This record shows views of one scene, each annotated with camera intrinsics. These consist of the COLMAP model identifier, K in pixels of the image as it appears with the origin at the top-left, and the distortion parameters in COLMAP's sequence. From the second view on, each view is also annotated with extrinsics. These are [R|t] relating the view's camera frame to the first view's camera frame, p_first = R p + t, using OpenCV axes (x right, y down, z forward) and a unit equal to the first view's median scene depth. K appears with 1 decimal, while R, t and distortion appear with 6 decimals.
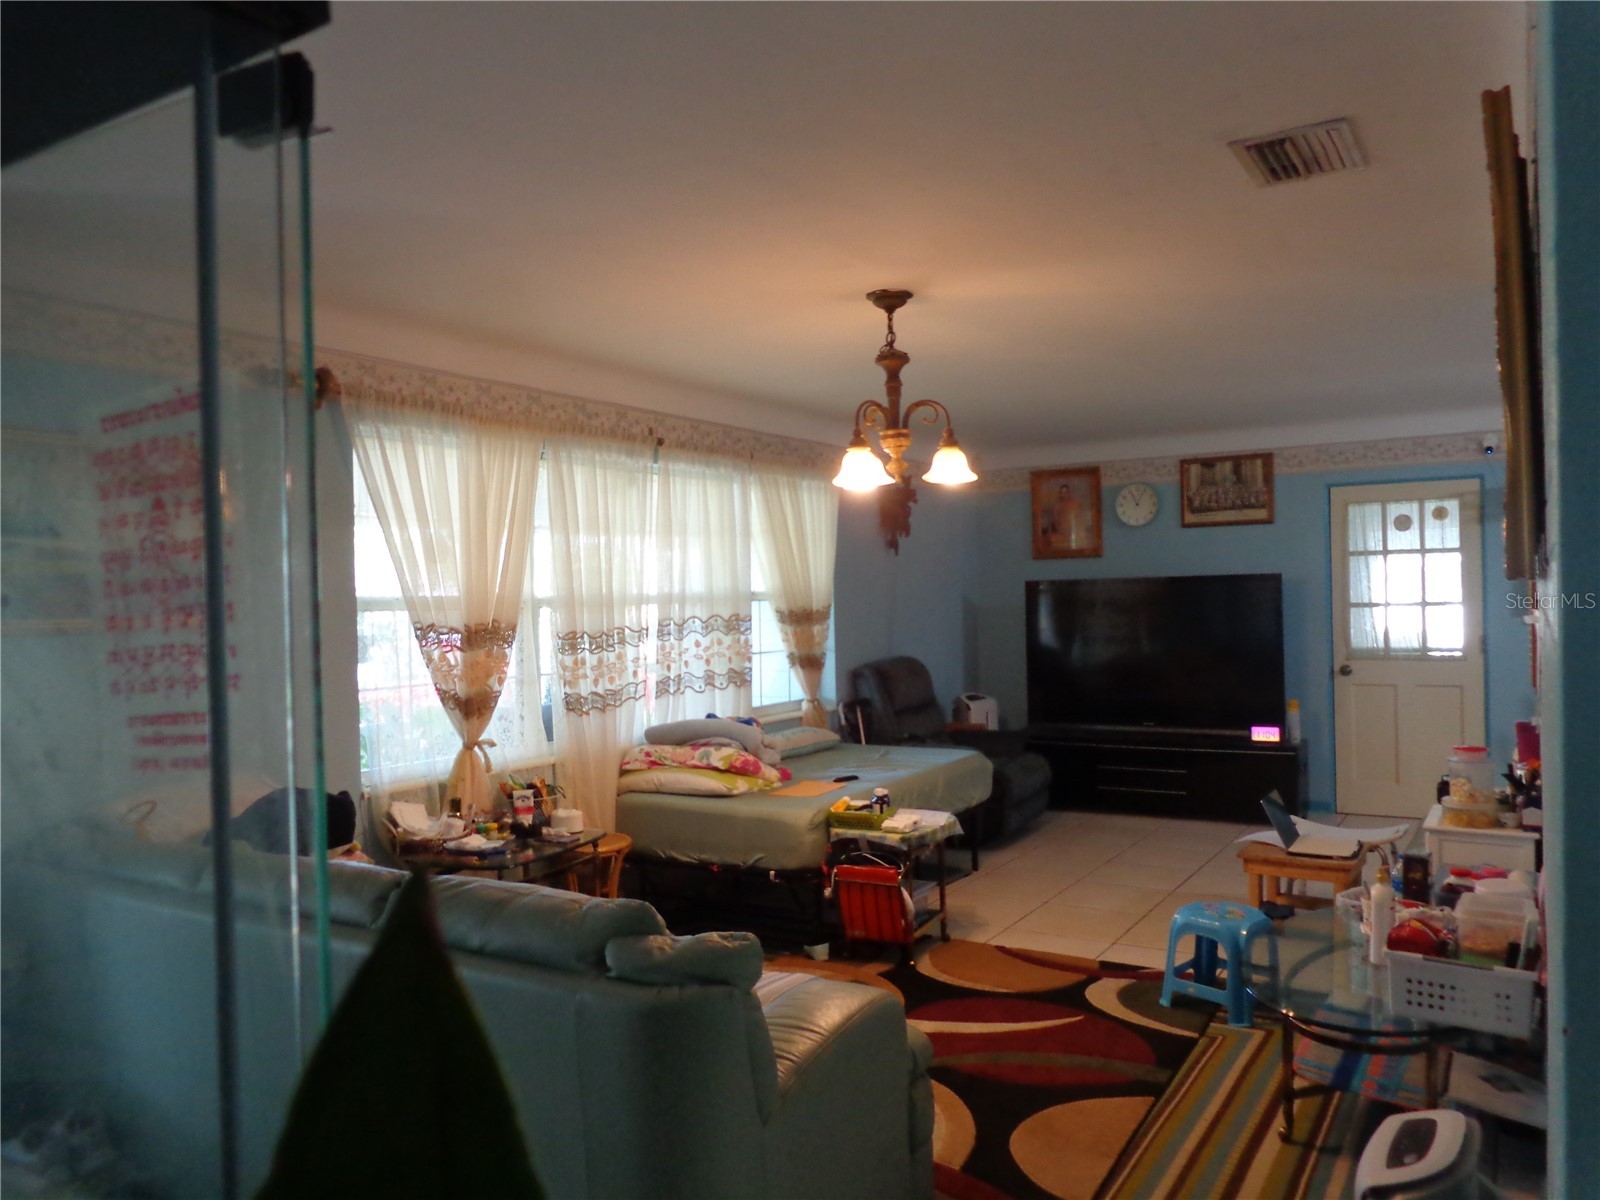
lens RADIAL K [[1188.7, 0, 800.0], [0, 1188.7, 600.0], [0, 0, 1]] dist [0.002814, -0.003488]
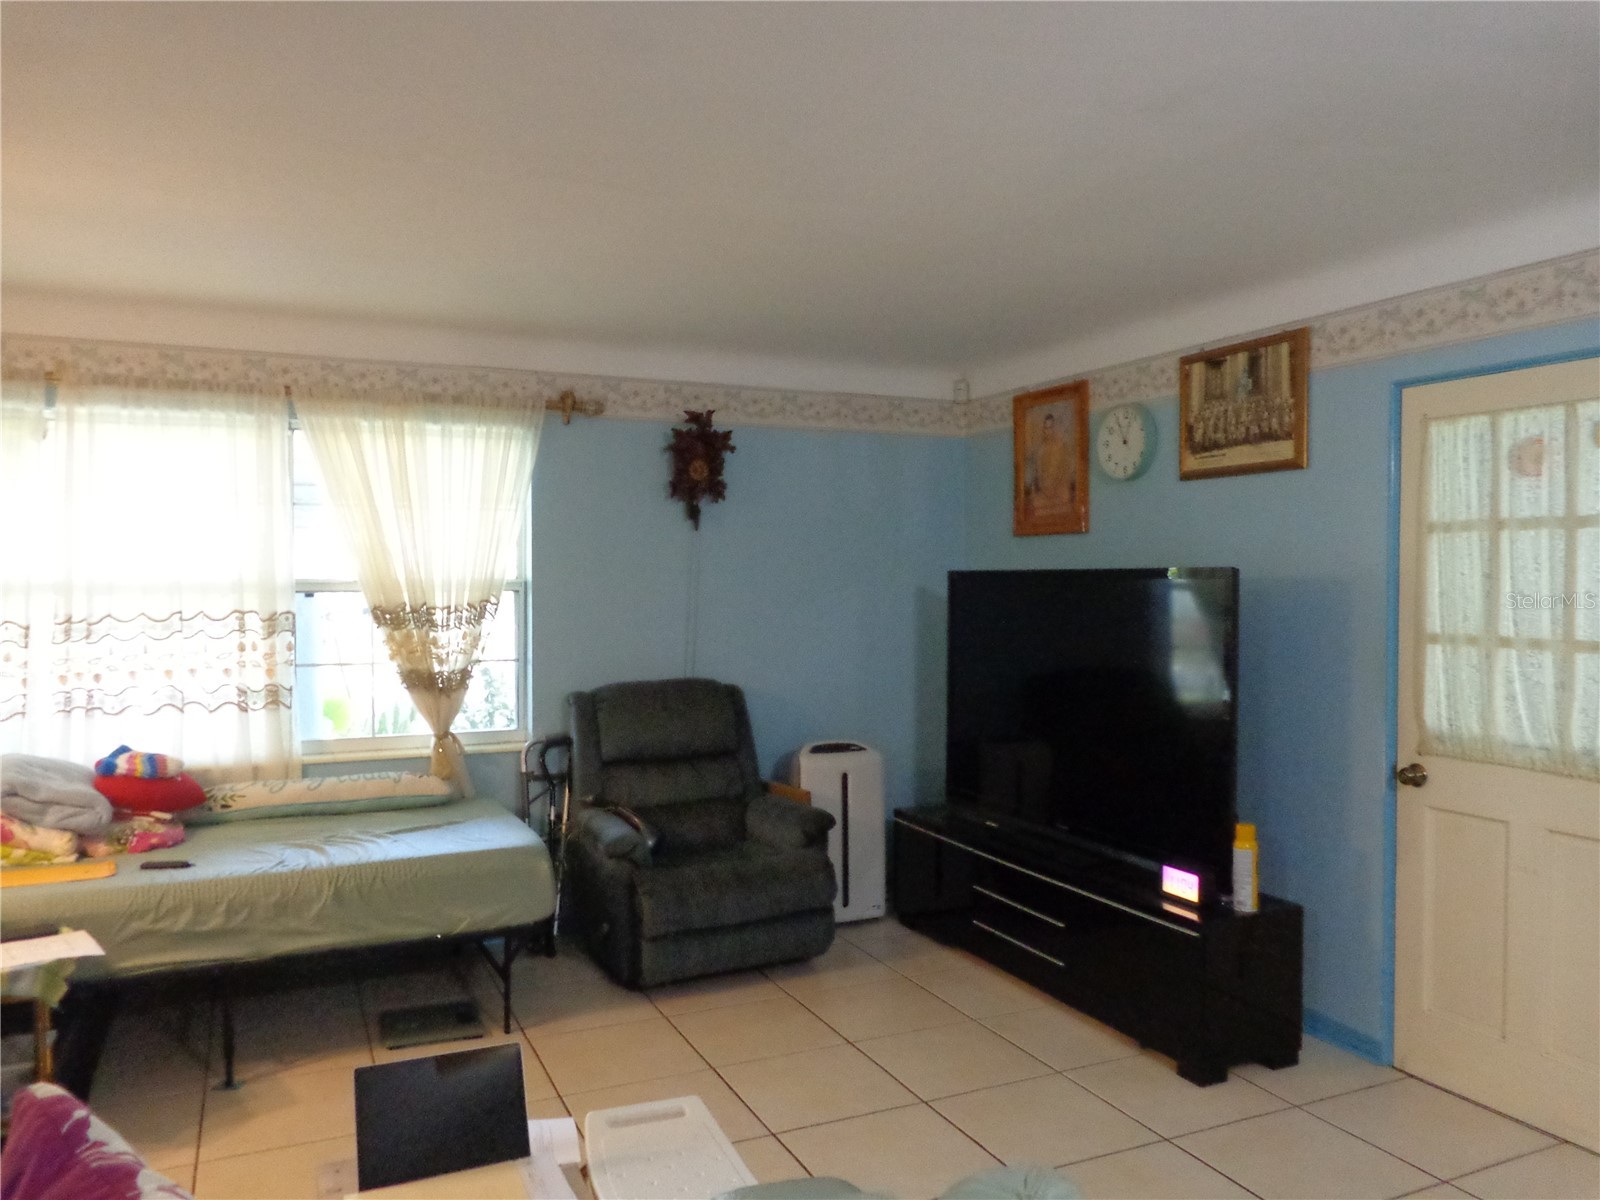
lens RADIAL K [[1188.7, 0, 800.0], [0, 1188.7, 600.0], [0, 0, 1]] dist [0.002814, -0.003488]
pose [[0.840802, 0.034799, -0.540224, 0.491676], [-0.023804, 0.999343, 0.027325, -0.017077], [0.540820, -0.010115, 0.841078, 0.457903]]
